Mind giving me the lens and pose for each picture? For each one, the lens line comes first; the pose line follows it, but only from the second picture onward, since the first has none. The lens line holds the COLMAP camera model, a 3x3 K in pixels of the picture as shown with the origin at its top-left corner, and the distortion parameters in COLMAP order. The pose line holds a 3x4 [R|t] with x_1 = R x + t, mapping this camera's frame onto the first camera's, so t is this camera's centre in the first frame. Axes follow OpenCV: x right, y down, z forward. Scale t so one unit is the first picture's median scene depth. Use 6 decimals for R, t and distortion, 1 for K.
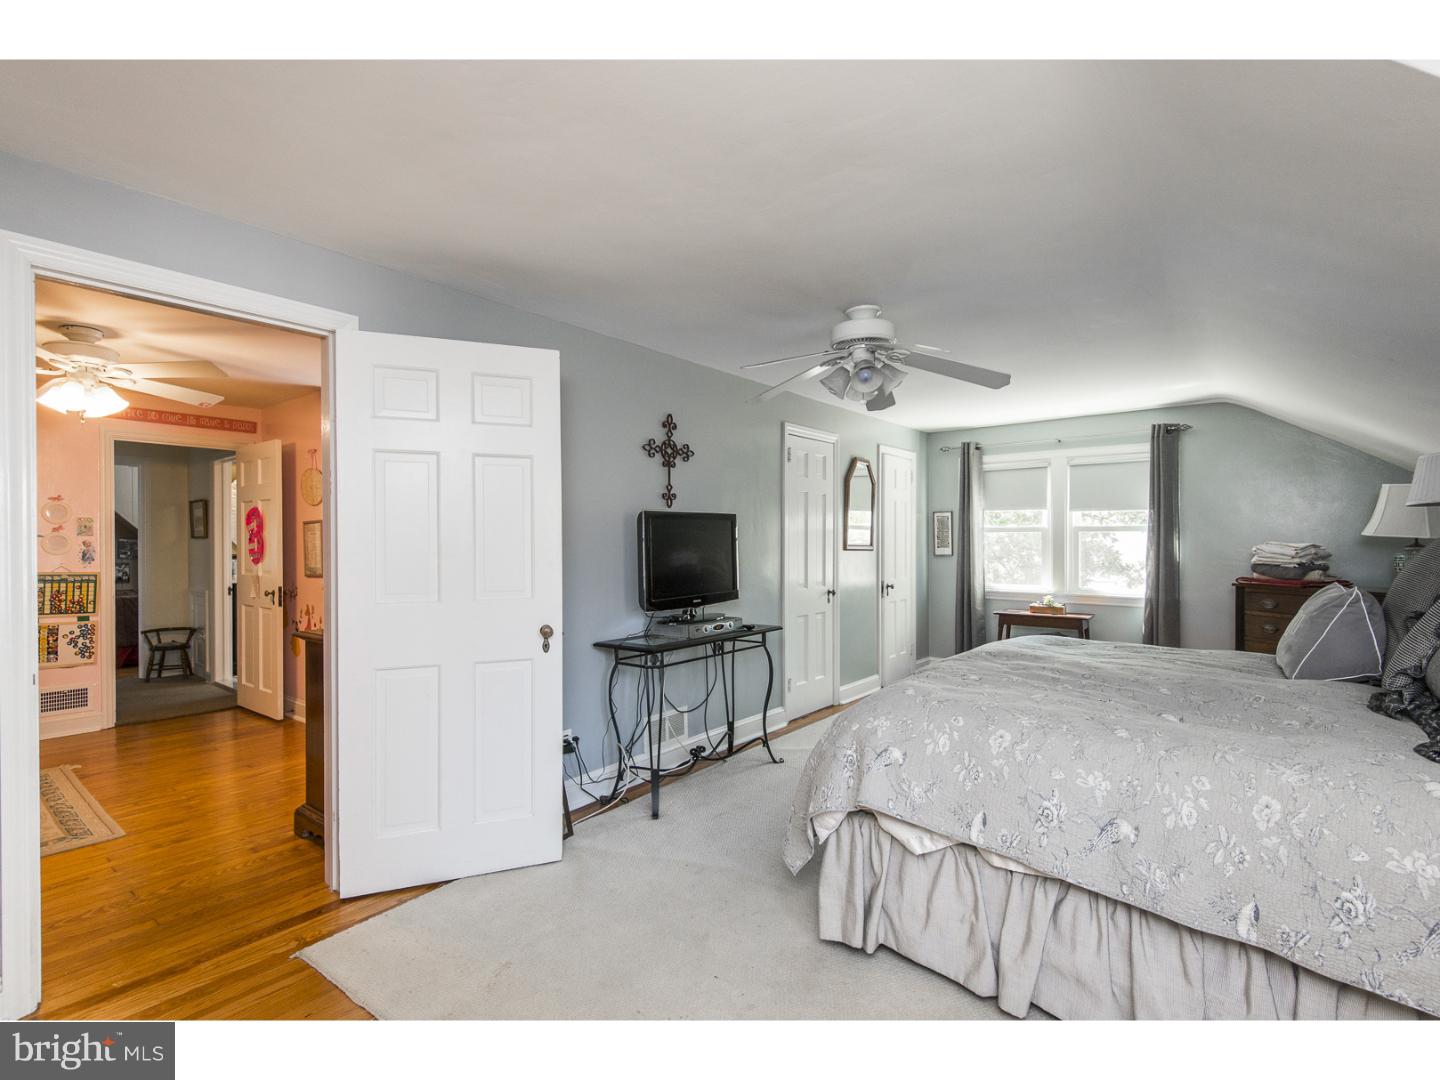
lens RADIAL K [[654.0, 0, 686.8], [0, 654.0, 539.8], [0, 0, 1]] dist [0.013962, -0.005497]
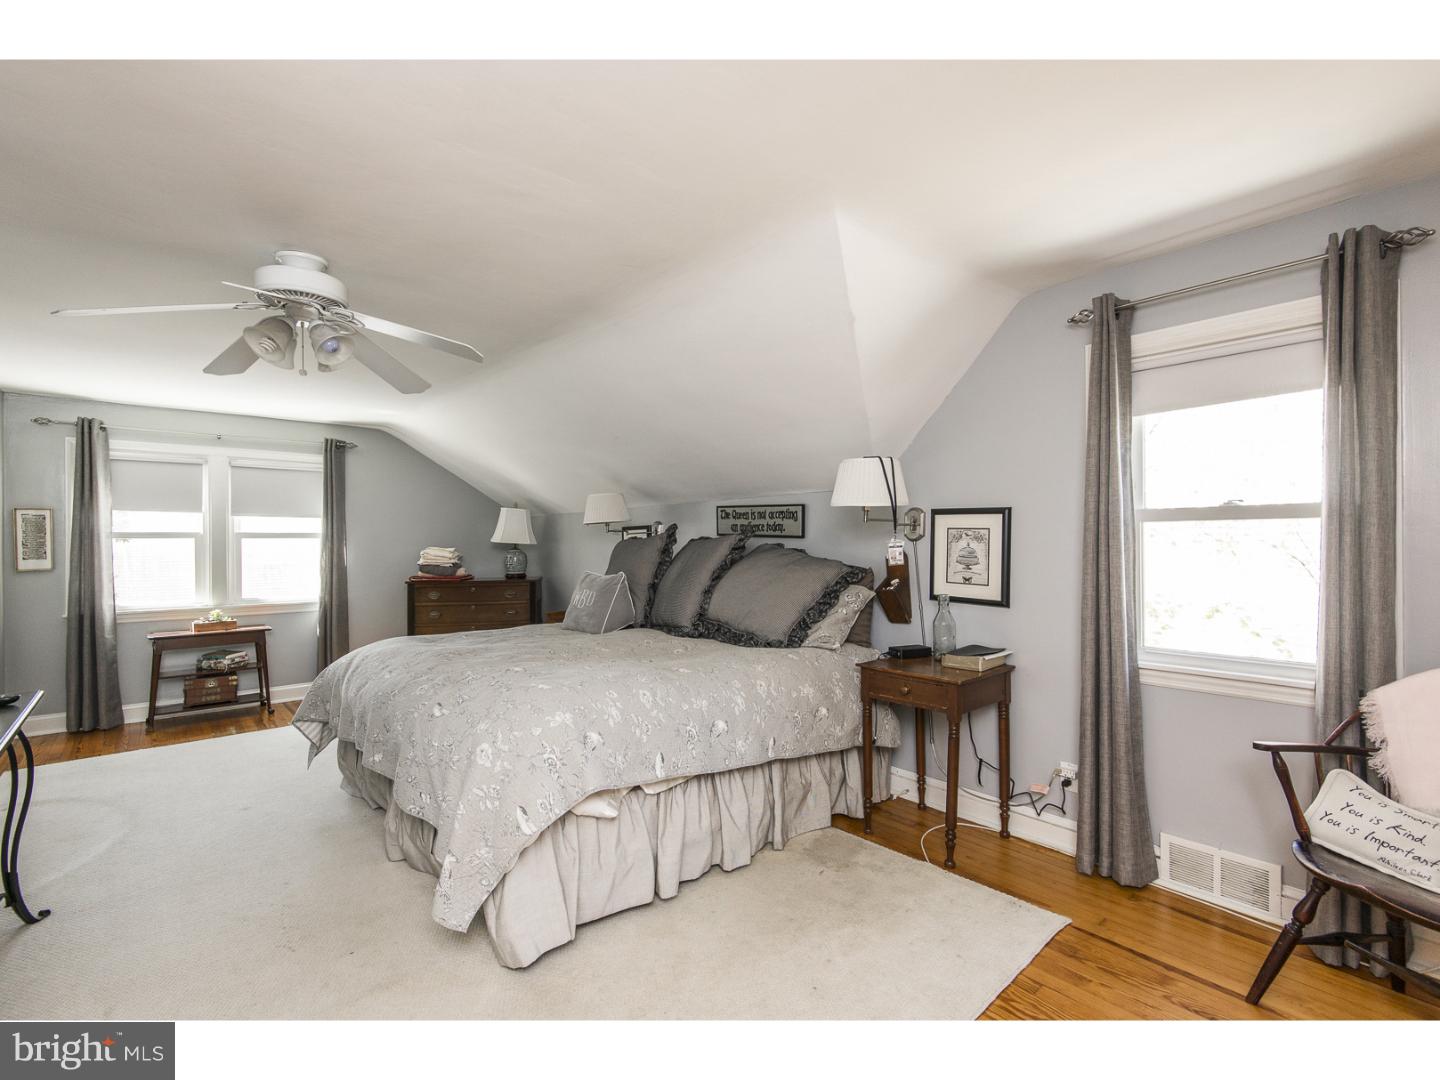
lens RADIAL K [[654.0, 0, 718.8], [0, 654.0, 540.3], [0, 0, 1]] dist [0.013962, -0.005497]
pose [[0.187344, 0.006421, 0.982273, -0.215113], [0.007407, 0.999941, -0.007949, 0.003383], [-0.982266, 0.008765, 0.187286, 0.177563]]
